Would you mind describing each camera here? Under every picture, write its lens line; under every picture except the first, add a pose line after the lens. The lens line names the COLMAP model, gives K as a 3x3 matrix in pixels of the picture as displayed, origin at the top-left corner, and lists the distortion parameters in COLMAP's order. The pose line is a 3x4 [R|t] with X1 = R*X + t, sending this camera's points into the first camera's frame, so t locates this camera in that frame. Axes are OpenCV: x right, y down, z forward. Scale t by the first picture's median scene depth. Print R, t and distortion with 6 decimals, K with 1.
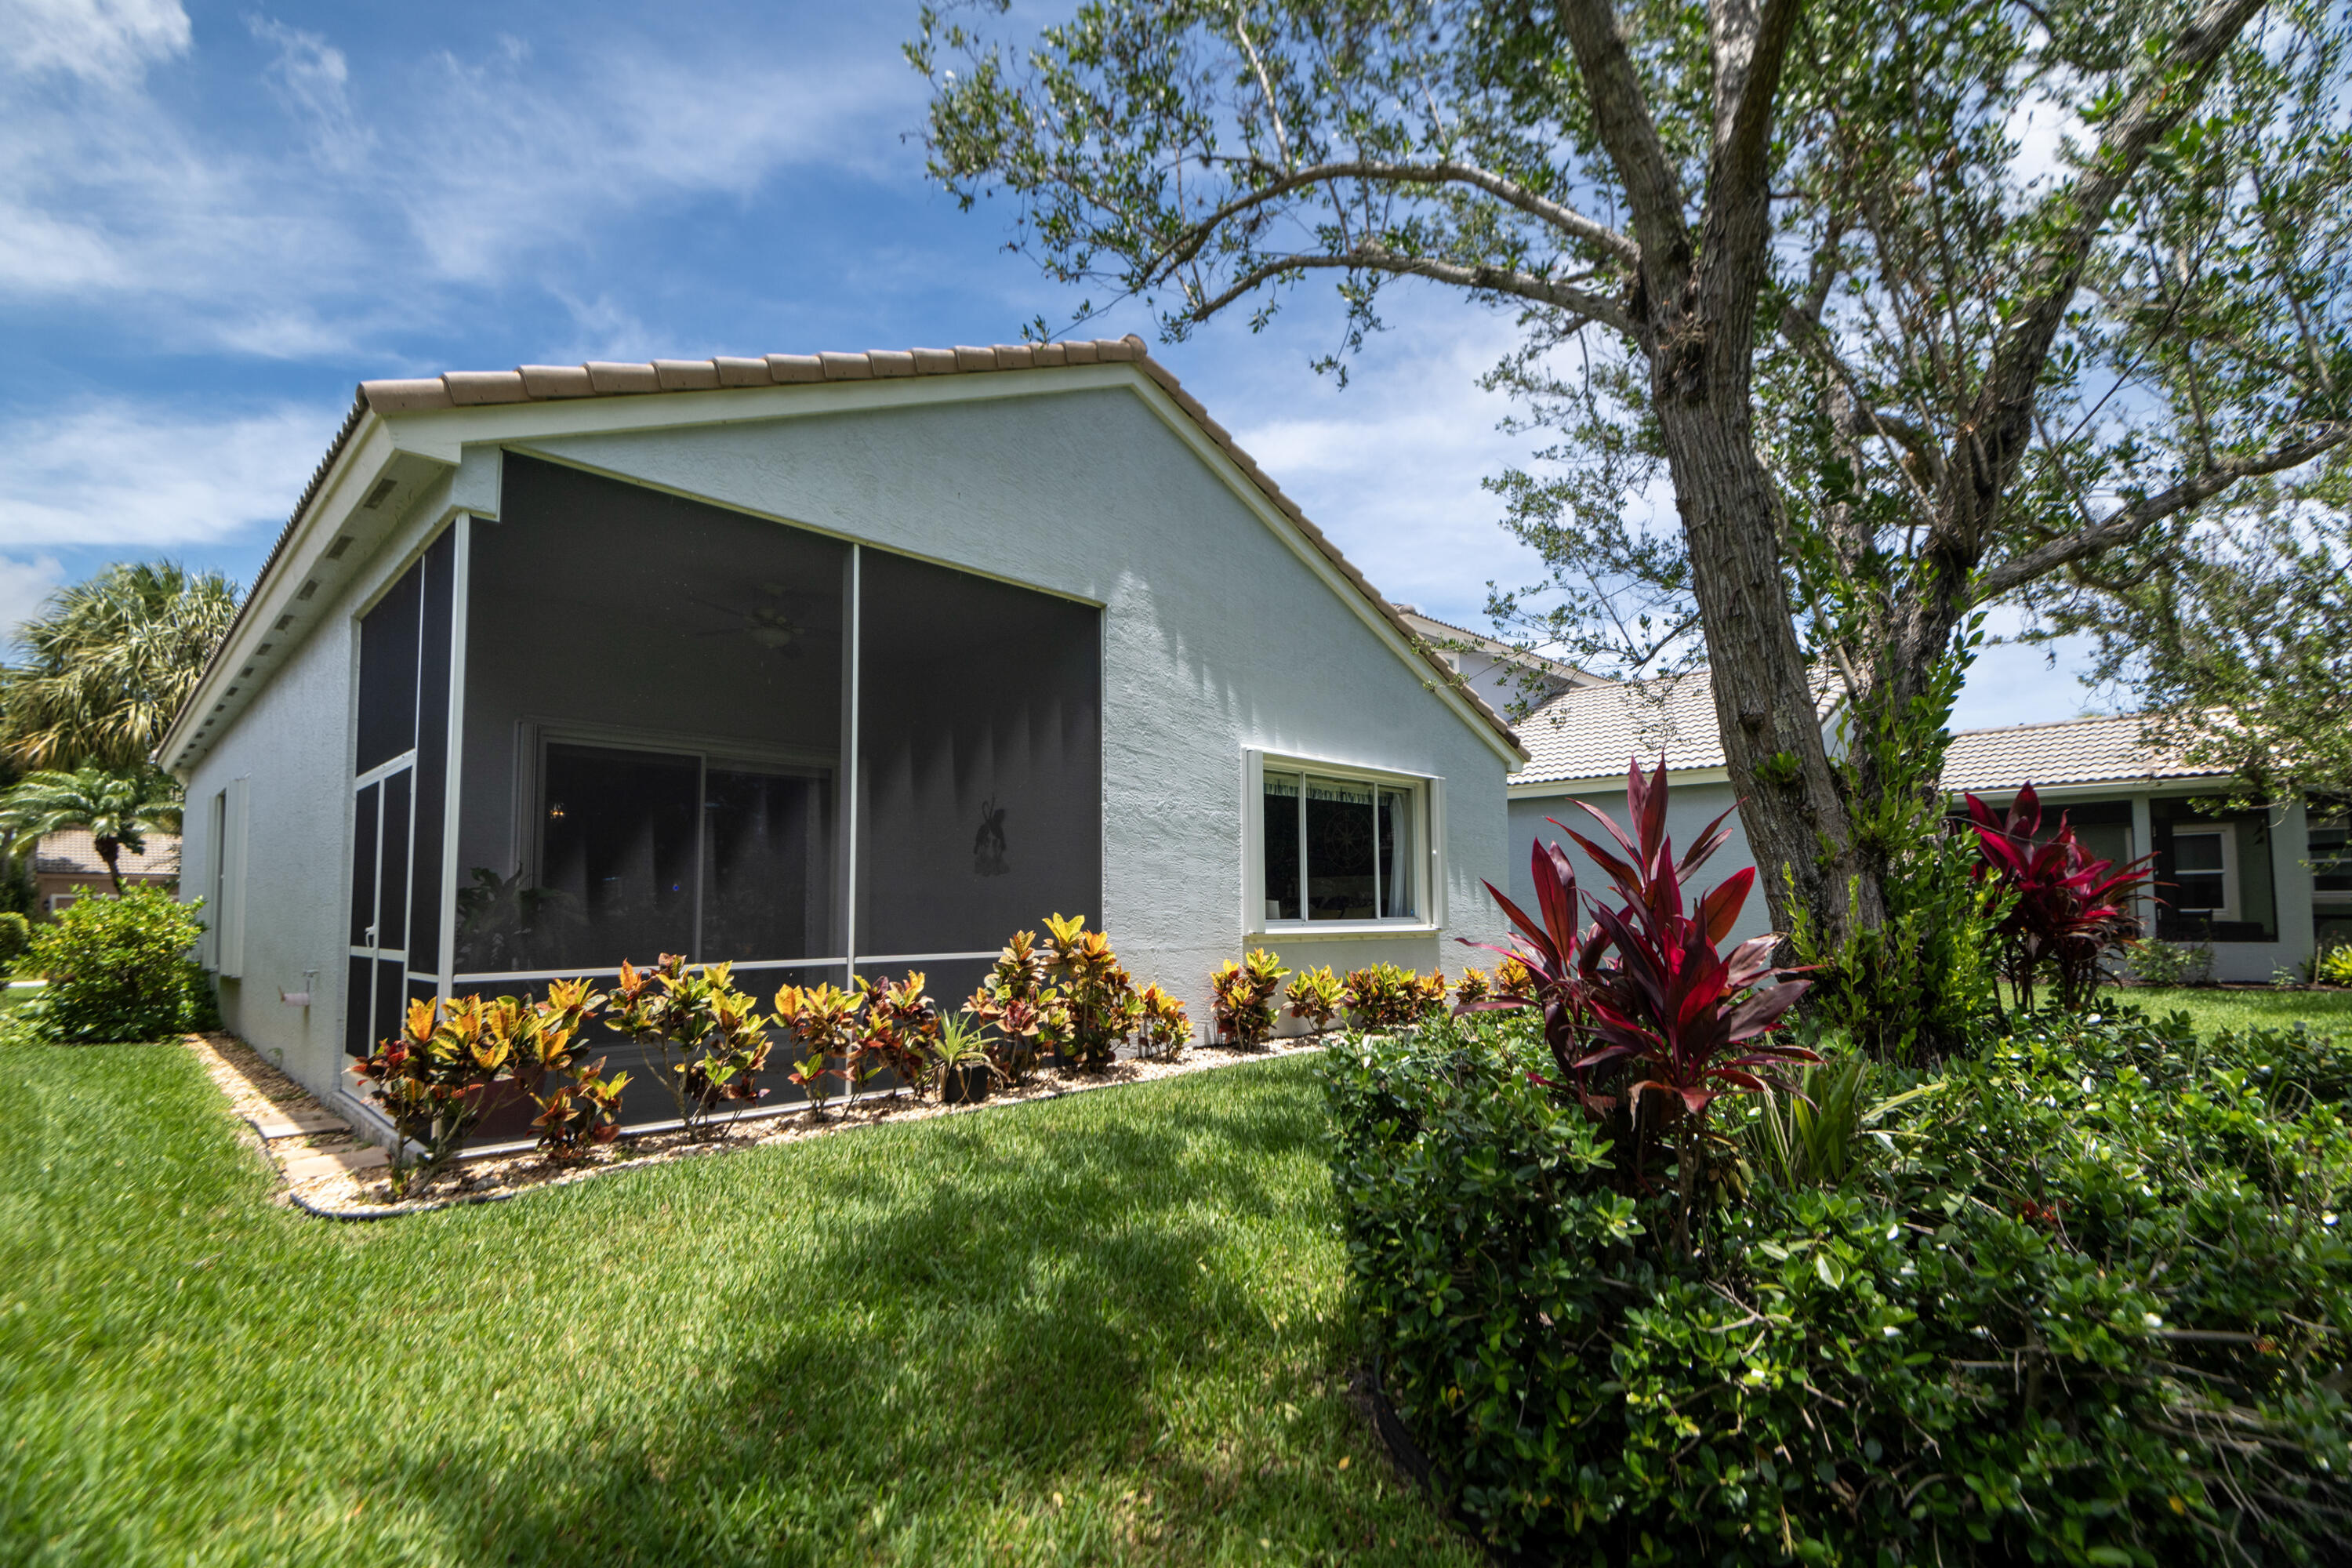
lens RADIAL K [[1187.5, 0, 1176.0], [0, 1187.5, 784.0], [0, 0, 1]] dist [0.000171, -0.000614]
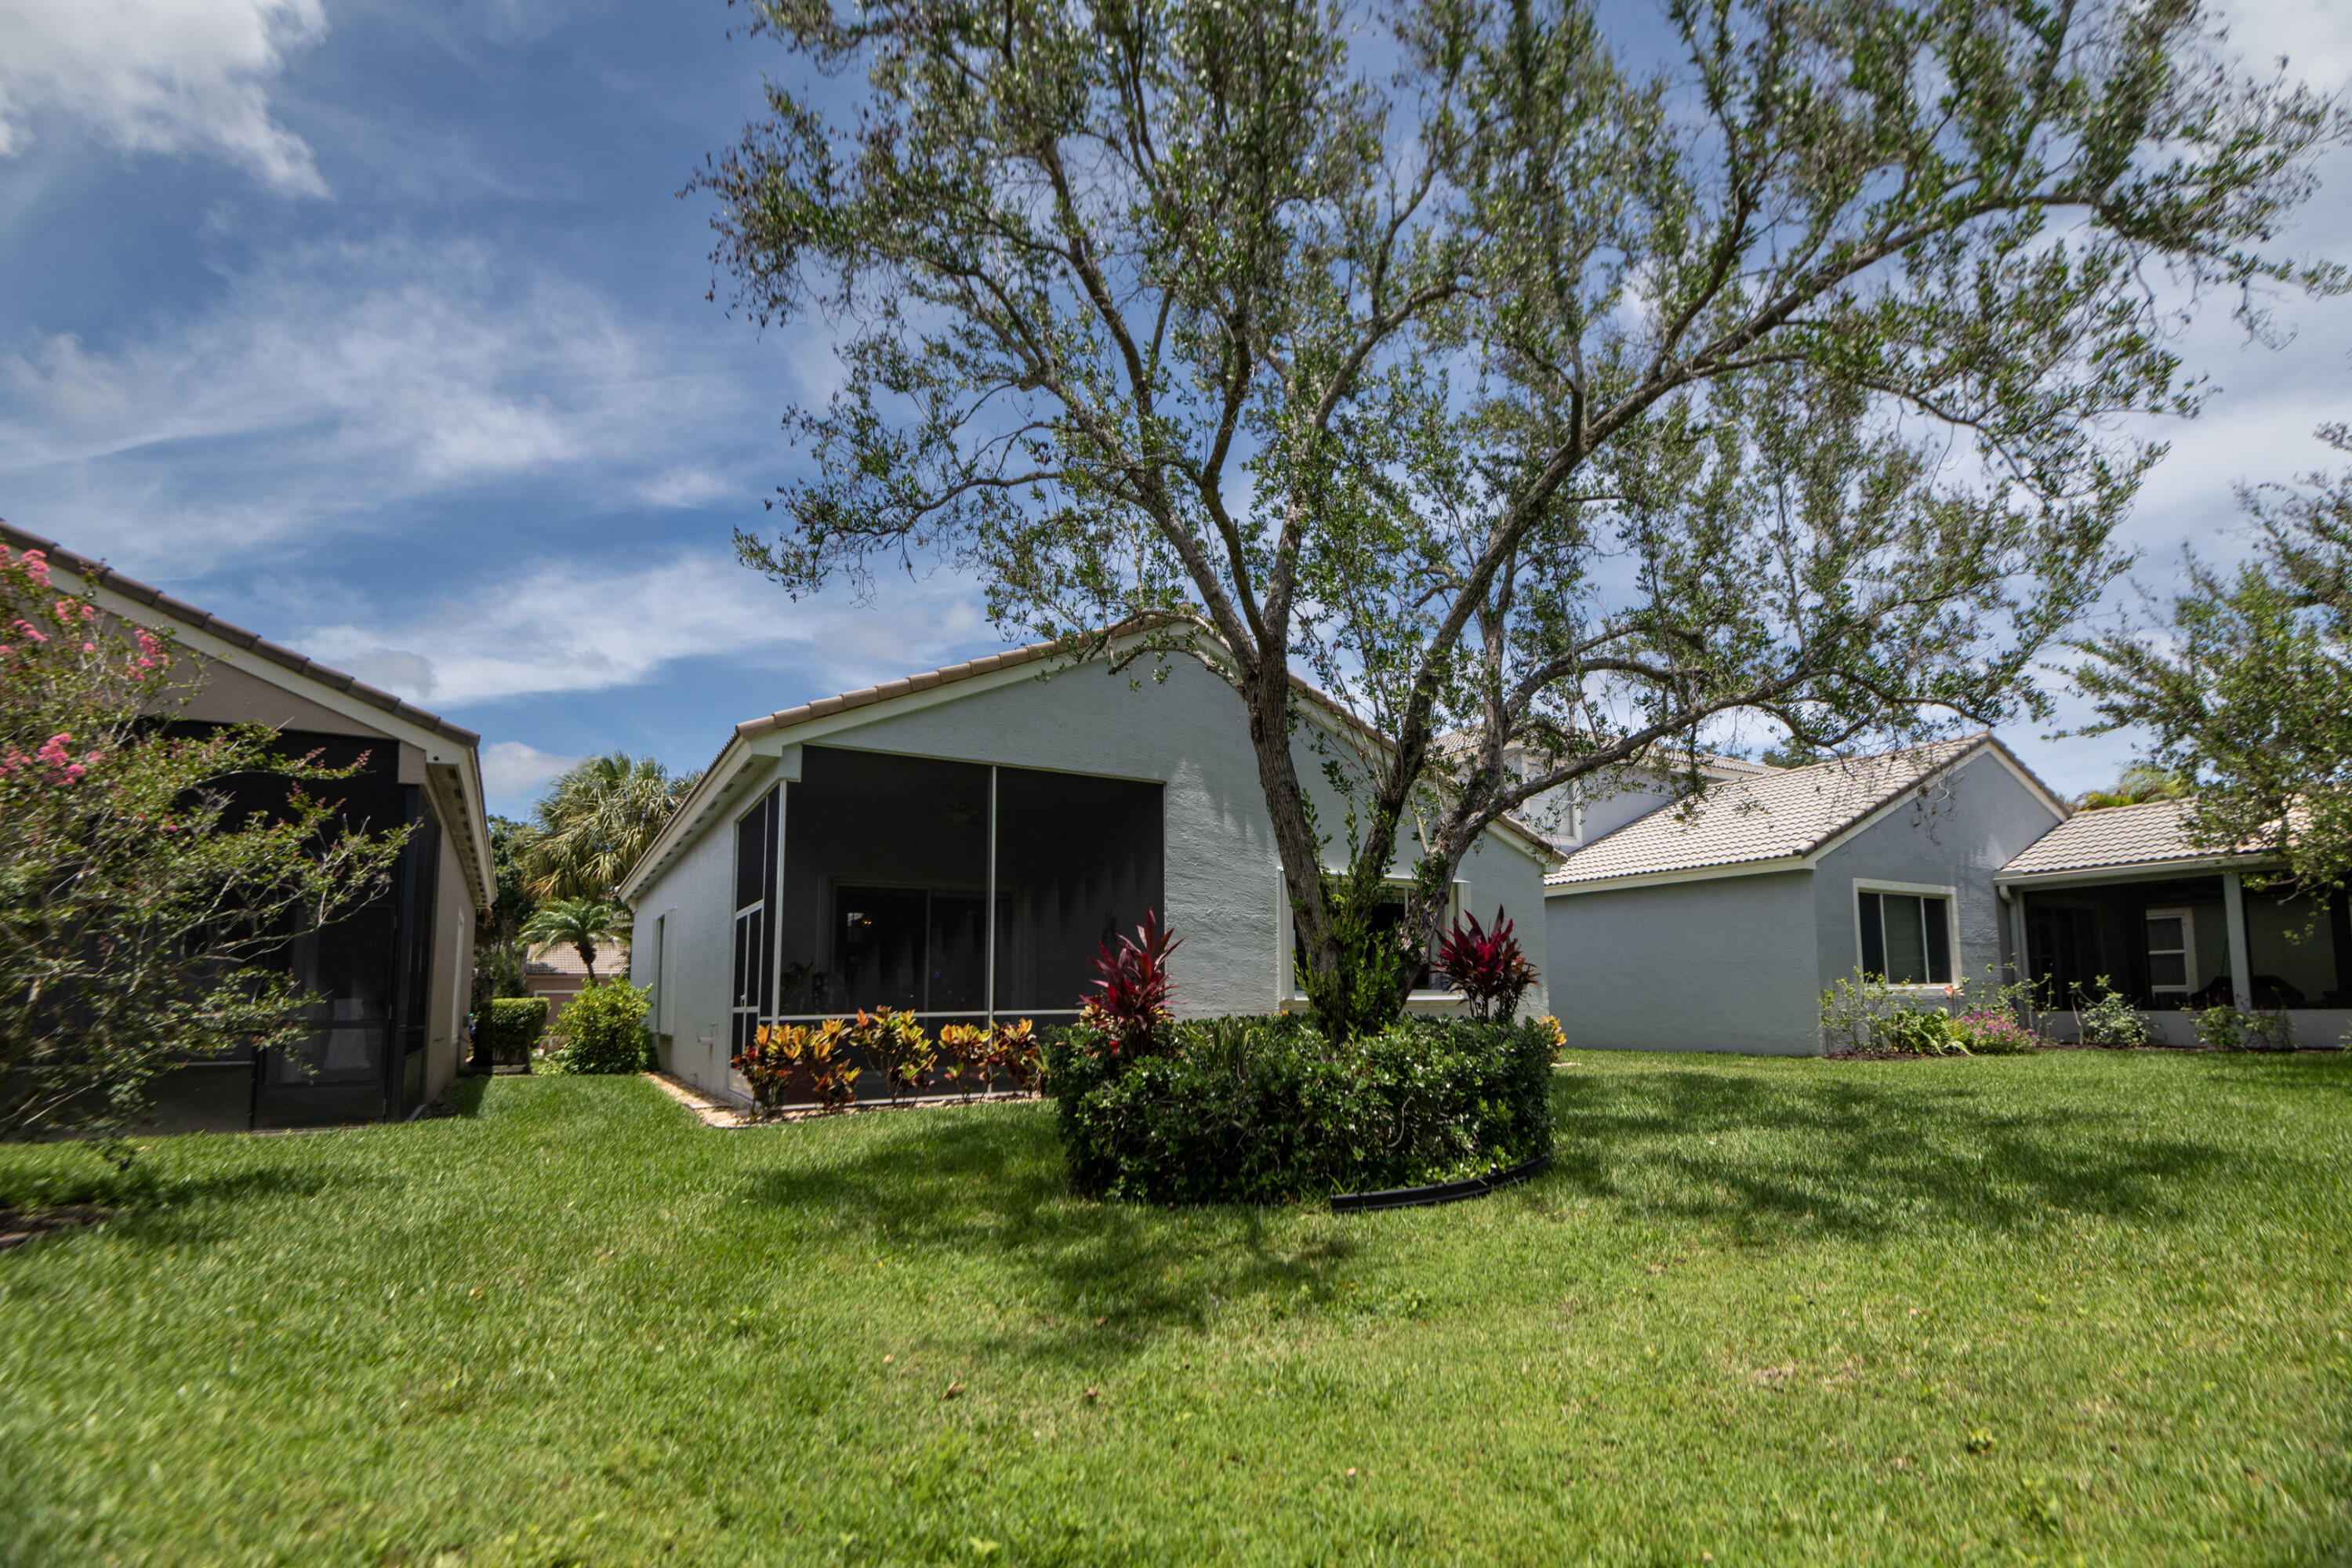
lens RADIAL K [[1199.4, 0, 1176.0], [0, 1199.4, 784.0], [0, 0, 1]] dist [0.030422, -0.000369]
pose [[0.966872, -0.052358, -0.249835, 0.432536], [0.034649, 0.996599, -0.074766, -0.041755], [0.252900, 0.063632, 0.965398, -0.623171]]
